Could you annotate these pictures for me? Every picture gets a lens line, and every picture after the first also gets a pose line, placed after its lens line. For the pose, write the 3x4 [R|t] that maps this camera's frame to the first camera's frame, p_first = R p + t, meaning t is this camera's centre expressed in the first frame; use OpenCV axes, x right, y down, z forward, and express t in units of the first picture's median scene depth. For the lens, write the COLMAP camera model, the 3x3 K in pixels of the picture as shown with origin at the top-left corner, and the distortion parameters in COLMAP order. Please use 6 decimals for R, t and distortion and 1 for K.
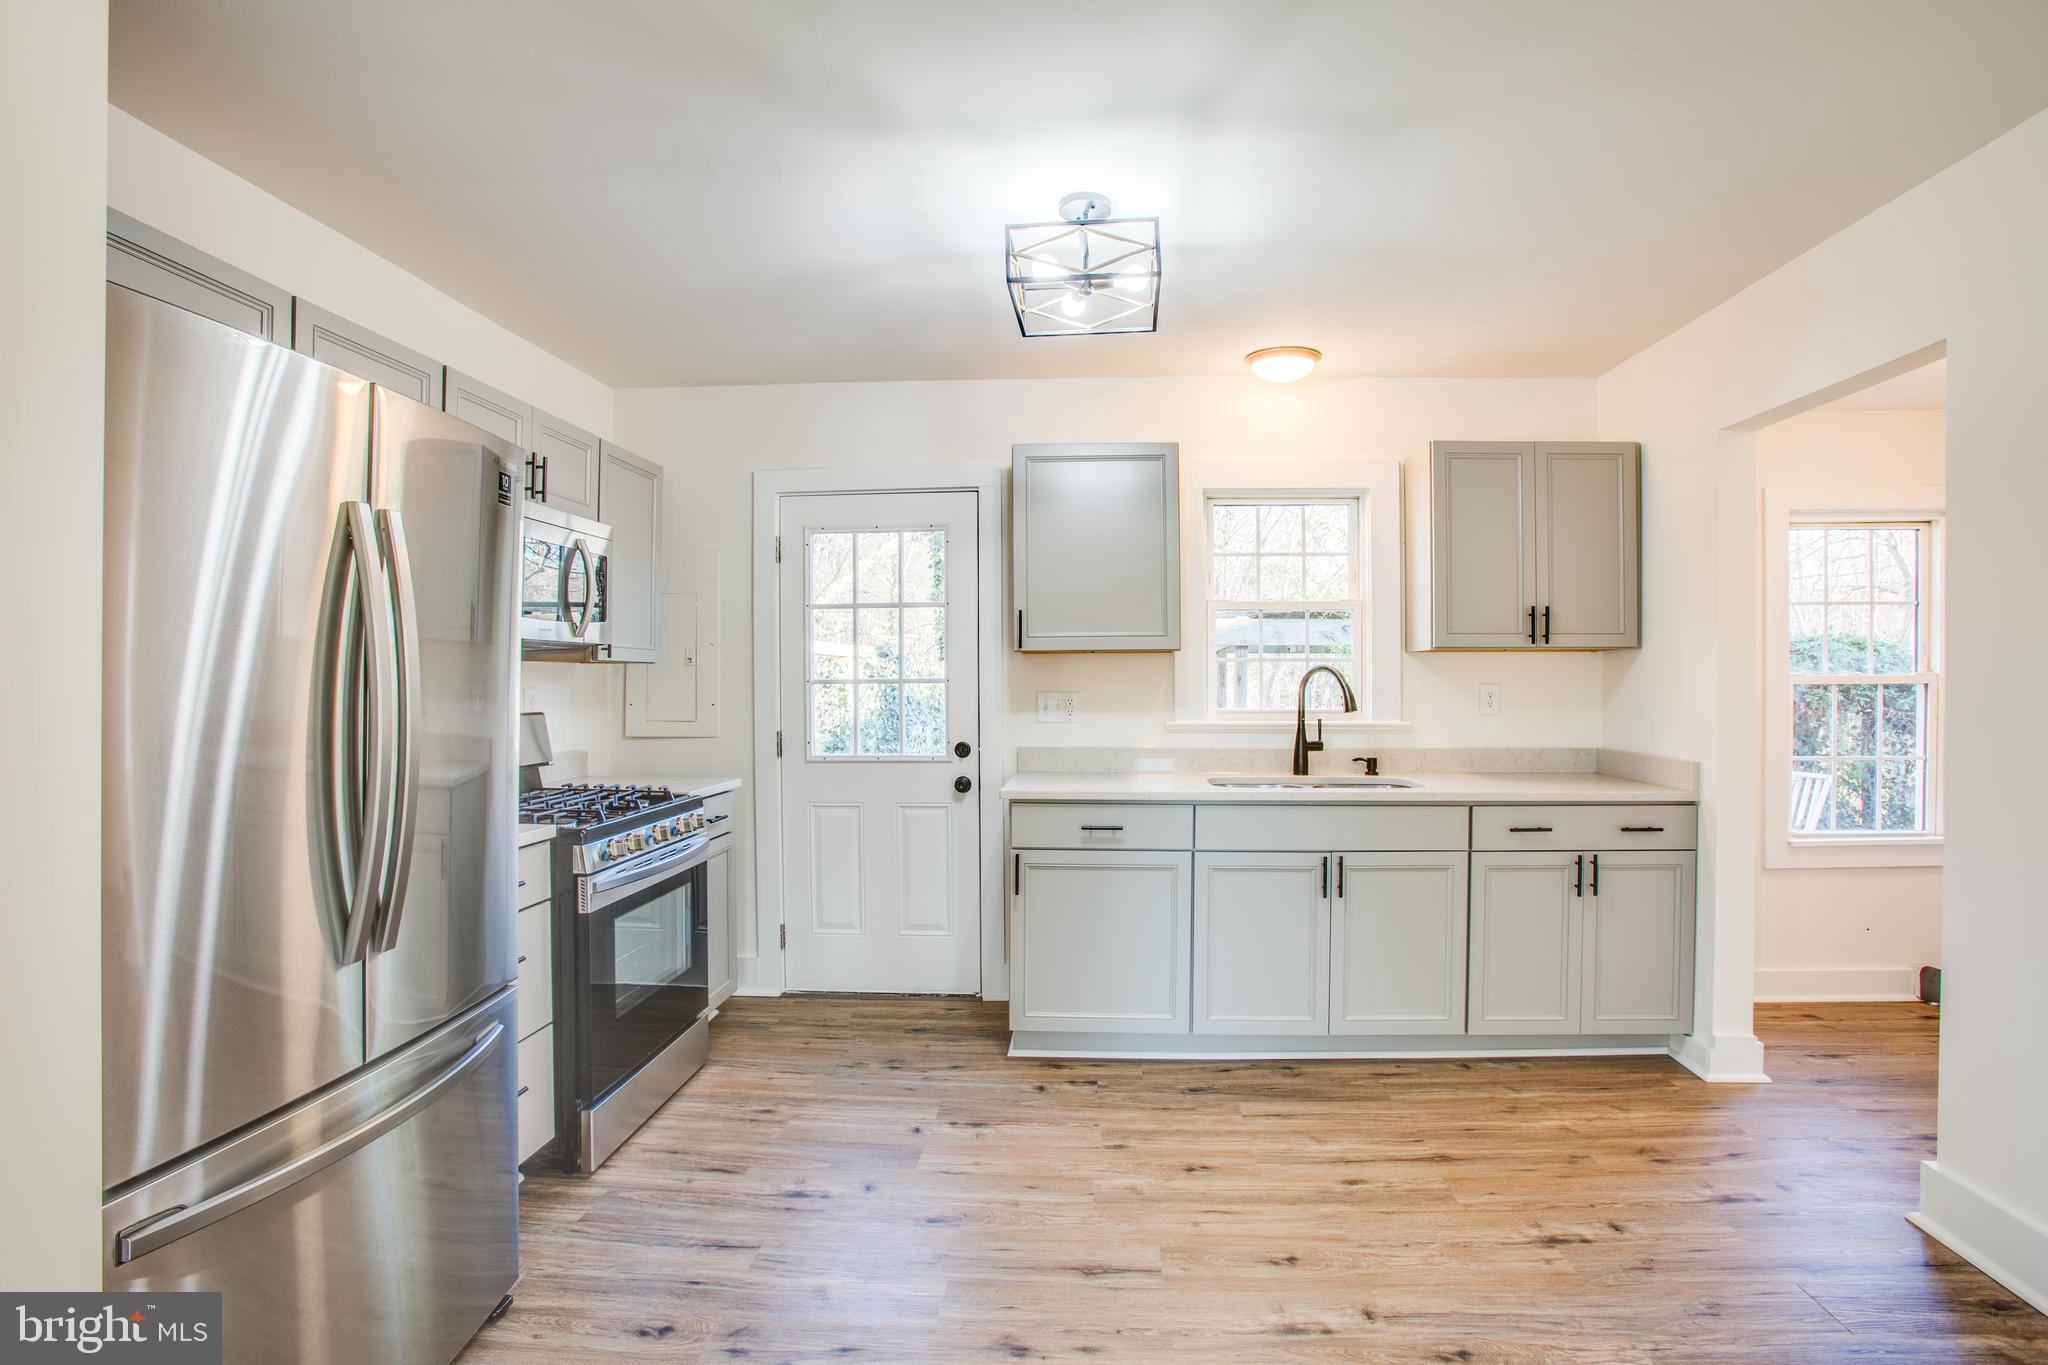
lens RADIAL K [[969.4, 0, 1054.4], [0, 969.4, 682.8], [0, 0, 1]] dist [-0.064678, 0.018959]
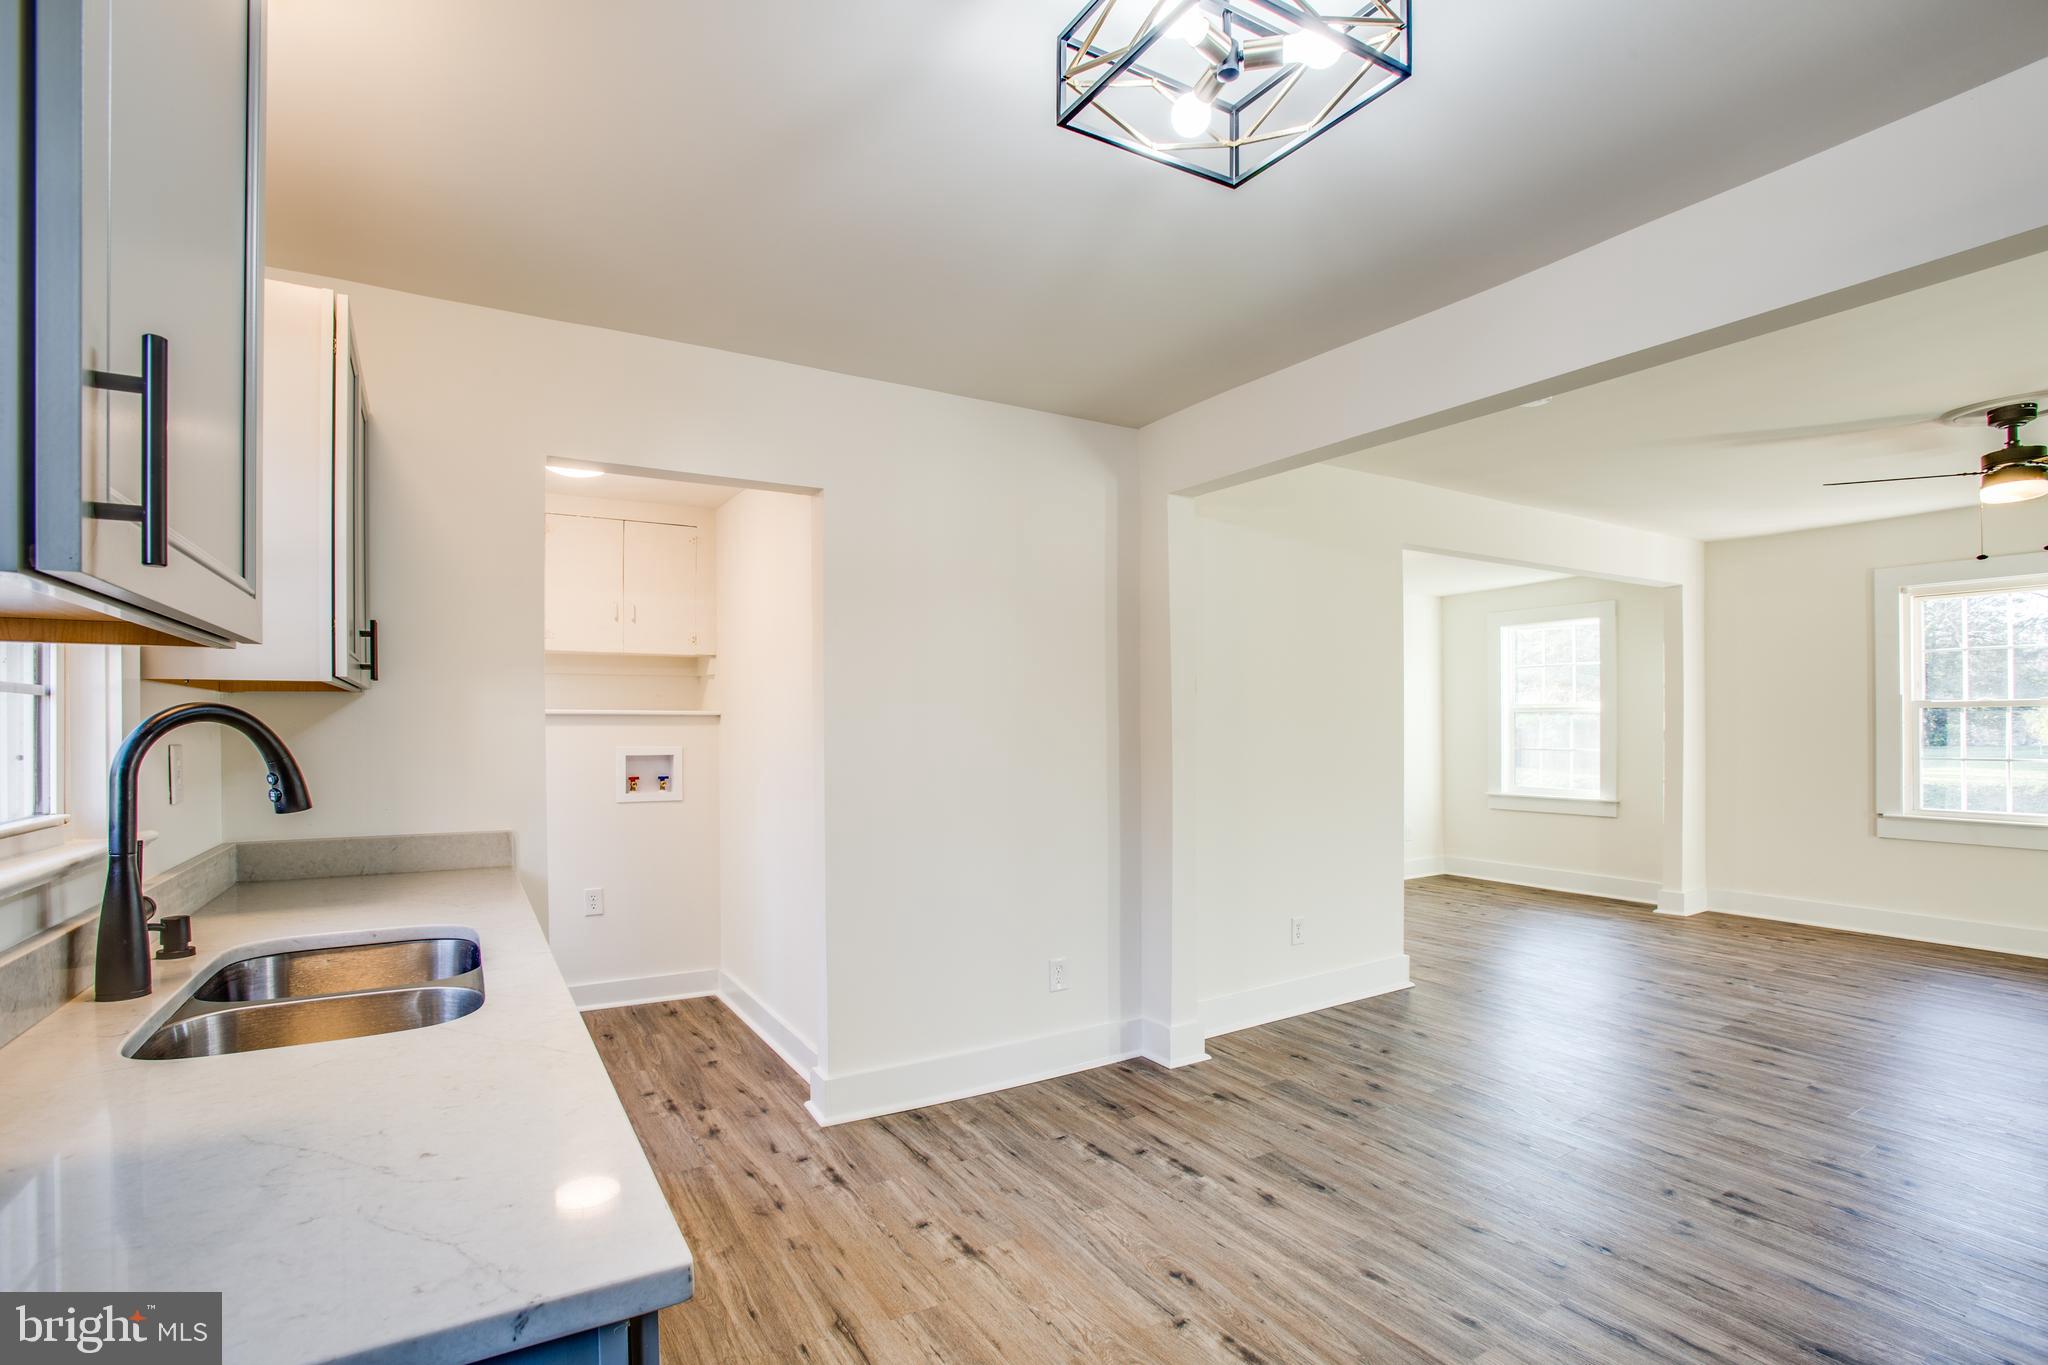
lens RADIAL K [[969.4, 0, 1006.7], [0, 969.4, 678.8], [0, 0, 1]] dist [-0.064678, 0.018959]
pose [[-0.562740, 0.042656, 0.825533, -0.291927], [0.009471, 0.998935, -0.045159, -0.011048], [-0.826580, -0.017594, -0.562544, 1.093476]]
